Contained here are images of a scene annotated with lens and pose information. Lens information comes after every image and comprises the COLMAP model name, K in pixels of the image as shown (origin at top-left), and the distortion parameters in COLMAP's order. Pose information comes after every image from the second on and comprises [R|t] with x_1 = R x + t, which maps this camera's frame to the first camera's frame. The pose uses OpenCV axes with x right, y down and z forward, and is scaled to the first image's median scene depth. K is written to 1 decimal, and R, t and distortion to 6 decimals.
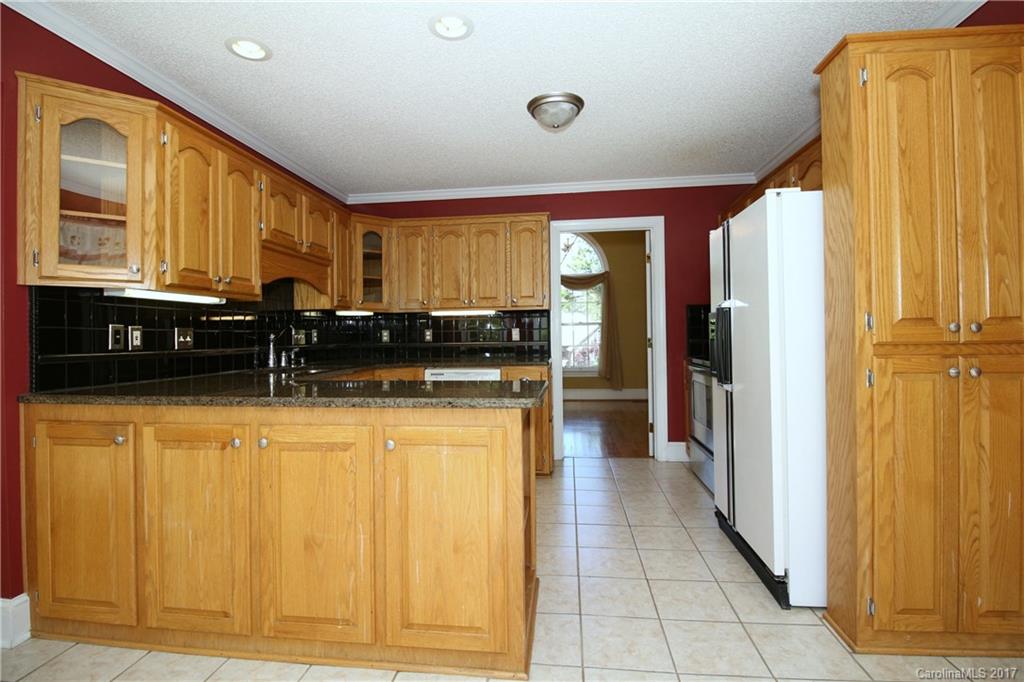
lens RADIAL K [[492.9, 0, 509.9], [0, 492.9, 331.4], [0, 0, 1]] dist [0.000546, 0.000020]
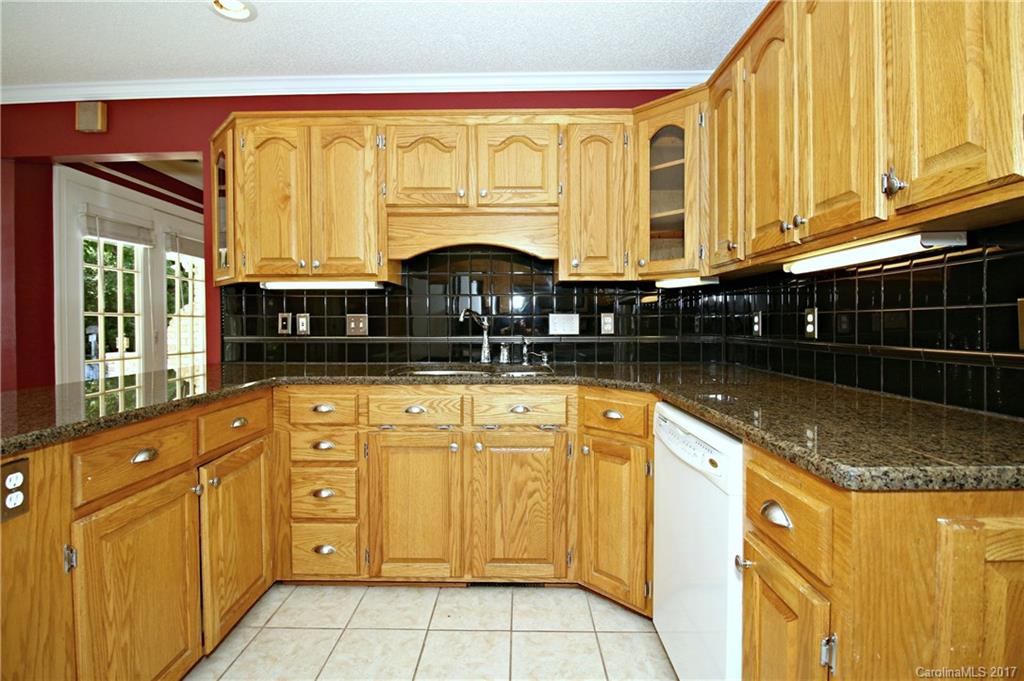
lens RADIAL K [[480.7, 0, 510.4], [0, 480.7, 332.2], [0, 0, 1]] dist [-0.000189, -0.014310]
pose [[0.098338, 0.027331, -0.994778, 0.327182], [0.008985, 0.999558, 0.028351, 0.003705], [0.995113, -0.011726, 0.098048, 1.126875]]
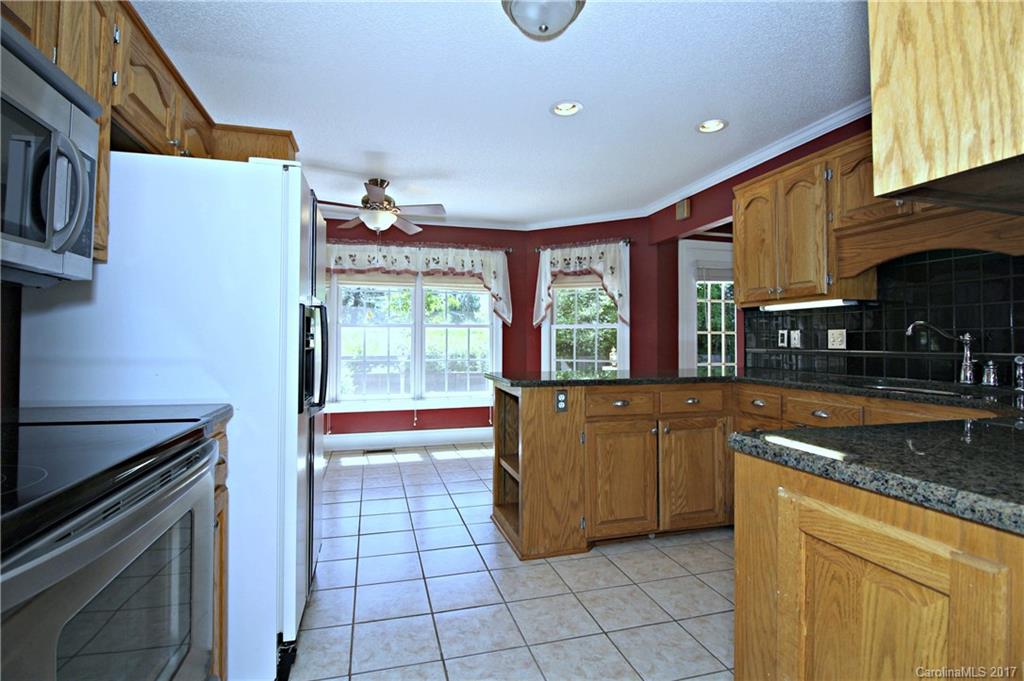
lens RADIAL K [[480.7, 0, 510.4], [0, 480.7, 332.2], [0, 0, 1]] dist [-0.000189, -0.014310]
pose [[-0.923539, 0.002694, -0.383495, 0.390089], [0.011911, 0.999694, -0.021662, 0.011976], [0.383319, -0.024574, -0.923289, 1.580951]]
